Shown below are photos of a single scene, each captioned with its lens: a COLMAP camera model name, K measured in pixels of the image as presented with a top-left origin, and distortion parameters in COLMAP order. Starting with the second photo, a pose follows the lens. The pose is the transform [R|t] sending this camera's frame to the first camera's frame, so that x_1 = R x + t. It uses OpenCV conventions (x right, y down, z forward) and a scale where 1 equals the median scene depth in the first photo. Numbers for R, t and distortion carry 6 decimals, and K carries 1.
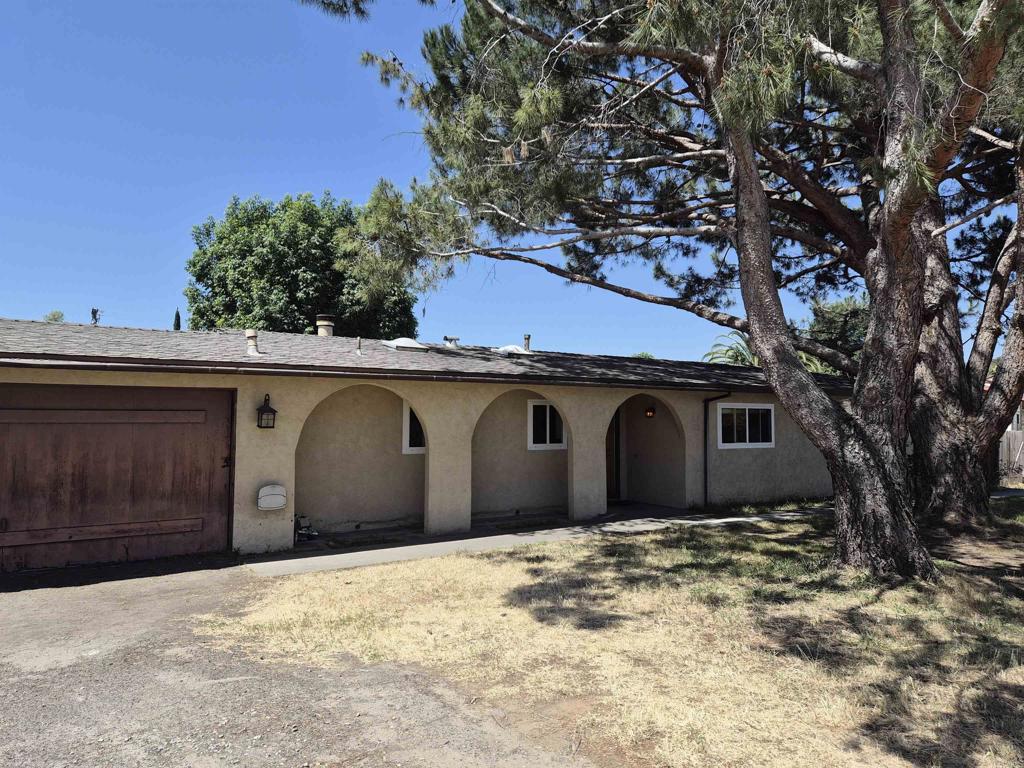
lens RADIAL K [[675.9, 0, 517.3], [0, 675.9, 381.7], [0, 0, 1]] dist [0.063933, -0.002500]
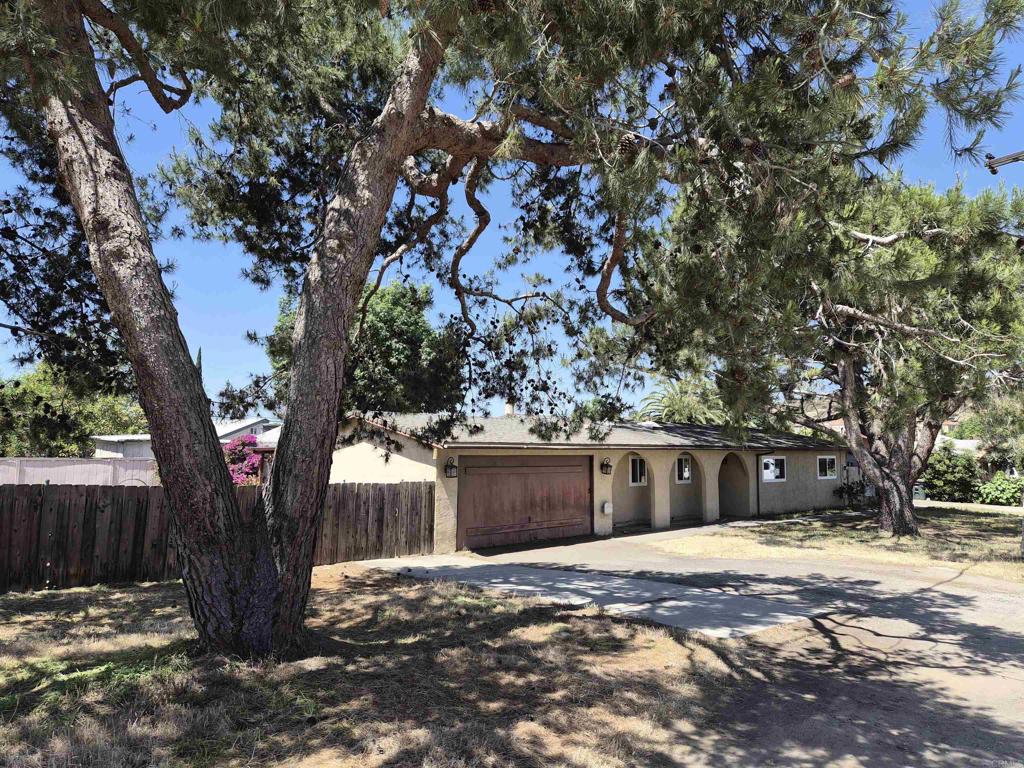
lens RADIAL K [[675.9, 0, 517.3], [0, 675.9, 381.7], [0, 0, 1]] dist [0.063933, -0.002500]
pose [[0.984840, 0.023464, 0.171870, -0.787601], [-0.016518, 0.998992, -0.041735, -0.096511], [-0.172676, 0.038264, 0.984235, -0.773689]]
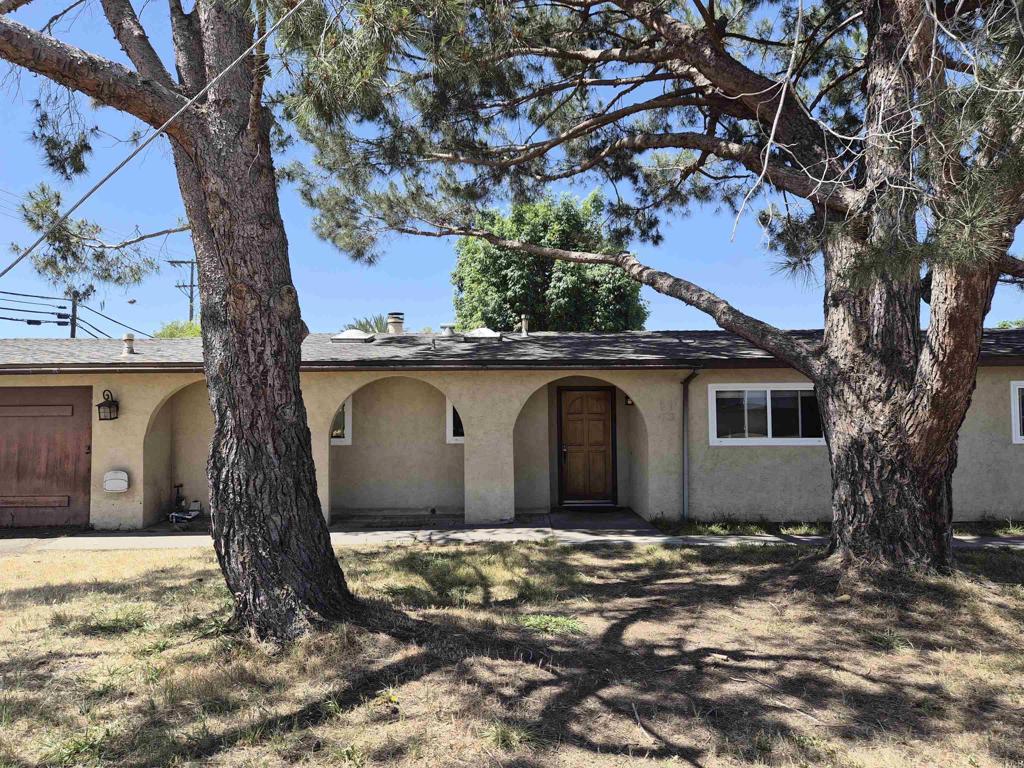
lens RADIAL K [[675.9, 0, 517.3], [0, 675.9, 381.7], [0, 0, 1]] dist [0.063933, -0.002500]
pose [[0.837639, -0.033967, -0.545167, 0.657627], [0.039843, 0.999205, -0.001039, 0.026212], [0.544769, -0.020851, 0.838327, 0.326237]]
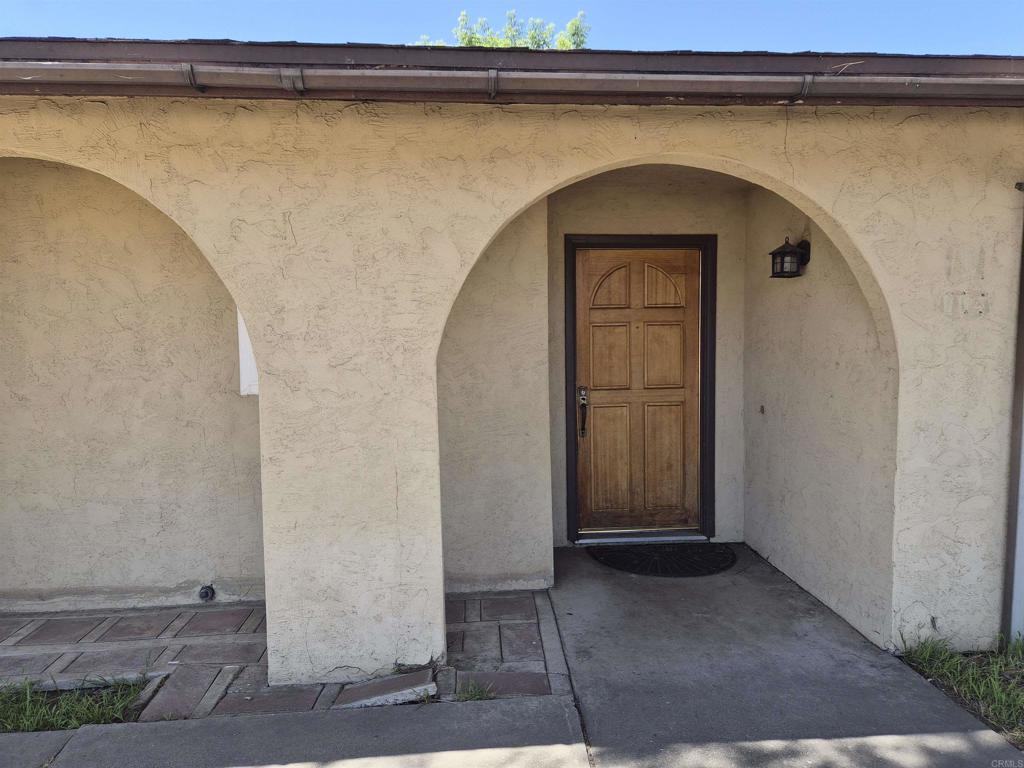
lens RADIAL K [[675.9, 0, 517.3], [0, 675.9, 381.7], [0, 0, 1]] dist [0.063933, -0.002500]
pose [[0.869595, 0.025644, -0.493099, 0.299971], [0.041684, 0.991273, 0.125062, 0.070424], [0.492002, -0.129308, 0.860937, 0.890111]]
